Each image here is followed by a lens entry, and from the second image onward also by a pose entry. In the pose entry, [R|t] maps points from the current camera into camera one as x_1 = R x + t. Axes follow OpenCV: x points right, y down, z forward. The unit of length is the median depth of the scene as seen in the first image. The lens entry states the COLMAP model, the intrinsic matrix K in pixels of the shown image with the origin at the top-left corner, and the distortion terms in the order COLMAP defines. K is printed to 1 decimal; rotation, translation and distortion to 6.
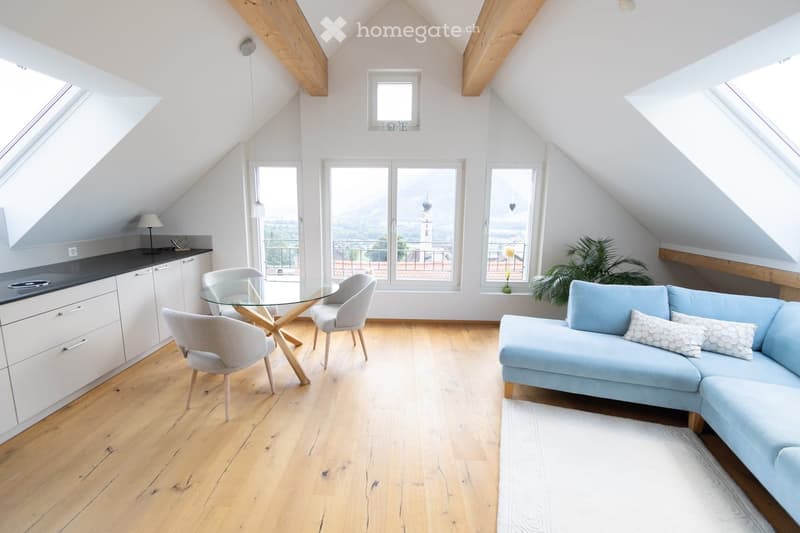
lens RADIAL K [[360.7, 0, 391.0], [0, 360.7, 264.1], [0, 0, 1]] dist [0.010330, -0.004619]
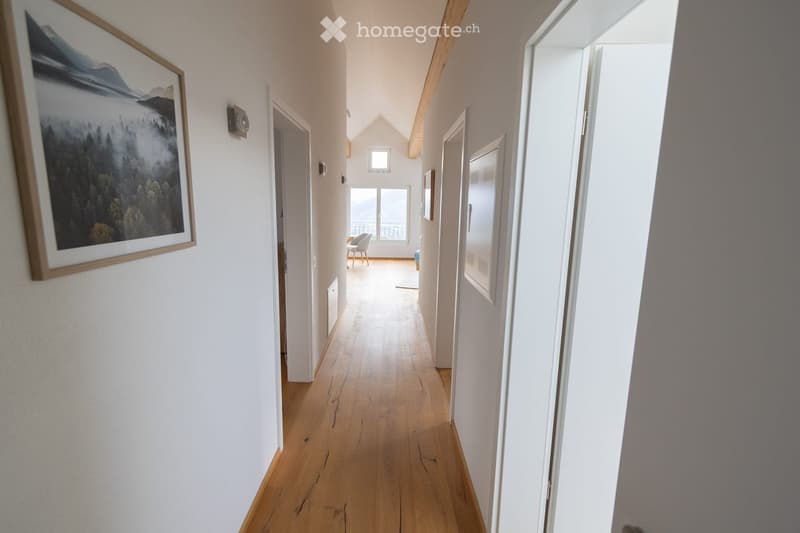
lens RADIAL K [[360.7, 0, 391.0], [0, 360.7, 264.1], [0, 0, 1]] dist [0.010330, -0.004619]
pose [[0.999563, 0.002684, 0.029435, 0.019700], [-0.002553, 0.999987, -0.004497, 0.261566], [-0.029446, 0.004420, 0.999557, -1.526793]]
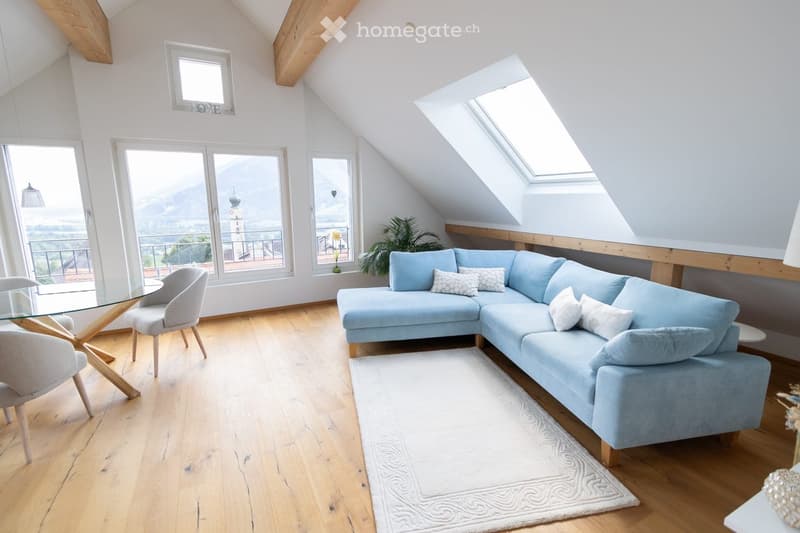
lens RADIAL K [[360.7, 0, 391.0], [0, 360.7, 264.1], [0, 0, 1]] dist [0.010330, -0.004619]
pose [[0.876812, -0.106246, 0.468949, -0.059903], [0.099087, 0.994275, 0.039998, 0.034242], [-0.470514, 0.011396, 0.882319, -0.054156]]
